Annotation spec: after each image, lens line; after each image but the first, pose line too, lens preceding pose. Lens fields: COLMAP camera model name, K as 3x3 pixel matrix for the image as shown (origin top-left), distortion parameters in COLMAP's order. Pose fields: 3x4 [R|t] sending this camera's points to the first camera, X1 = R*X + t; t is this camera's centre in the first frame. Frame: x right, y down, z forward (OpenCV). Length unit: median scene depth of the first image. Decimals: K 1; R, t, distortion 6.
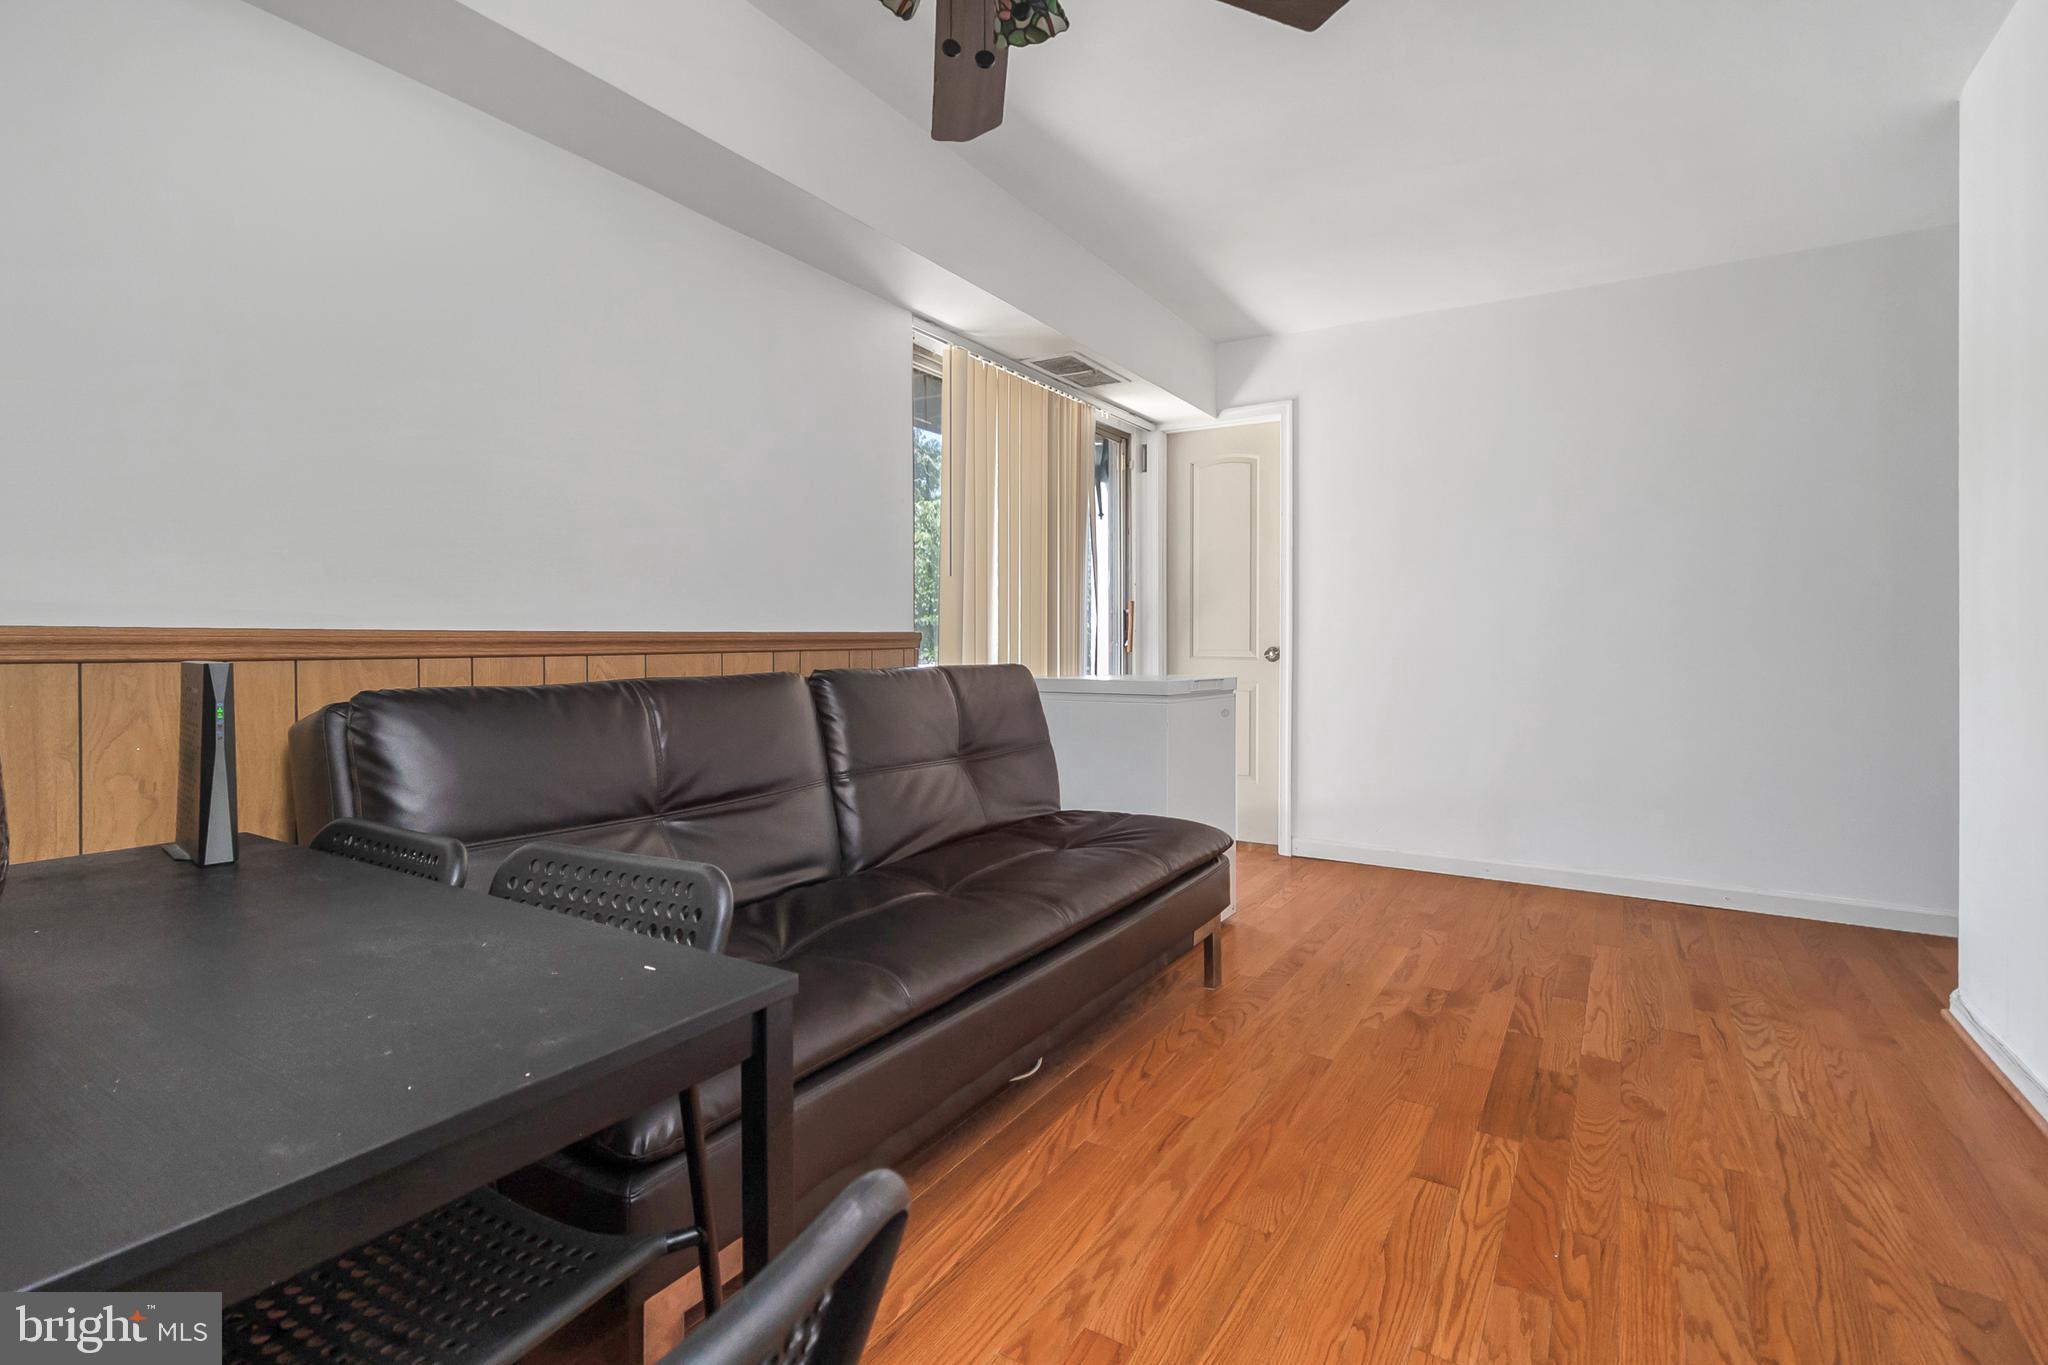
lens RADIAL K [[947.4, 0, 1019.9], [0, 947.4, 648.7], [0, 0, 1]] dist [0.002361, -0.000144]
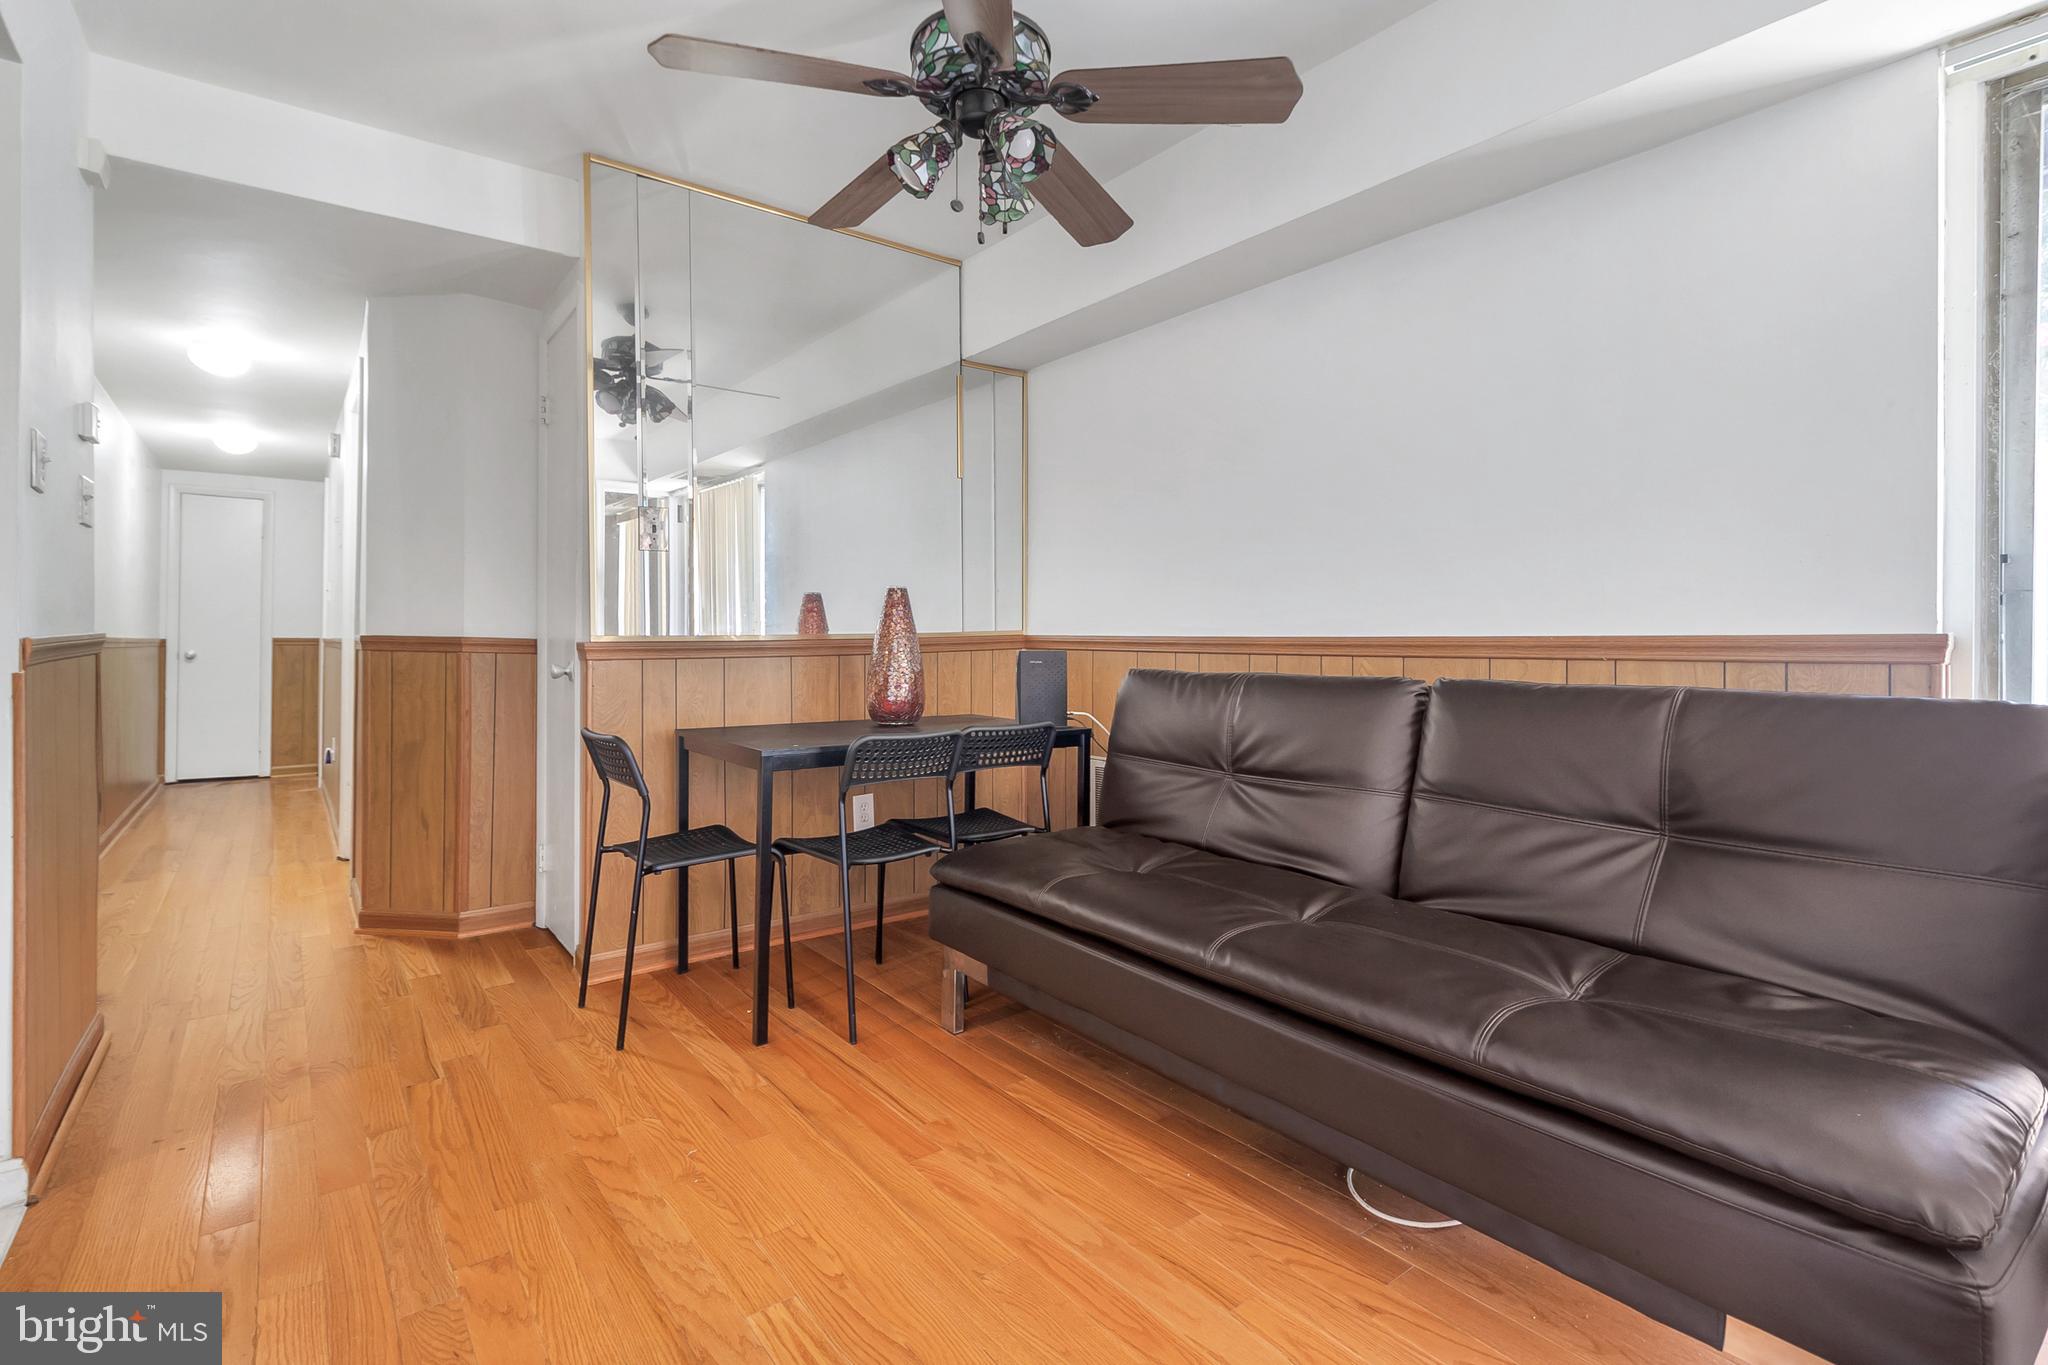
lens RADIAL K [[947.4, 0, 1019.9], [0, 947.4, 648.7], [0, 0, 1]] dist [0.002361, -0.000144]
pose [[-0.340907, 0.008025, -0.940063, 1.022026], [-0.011584, 0.999852, 0.012736, -0.016232], [0.940026, 0.015231, -0.340764, 1.219911]]
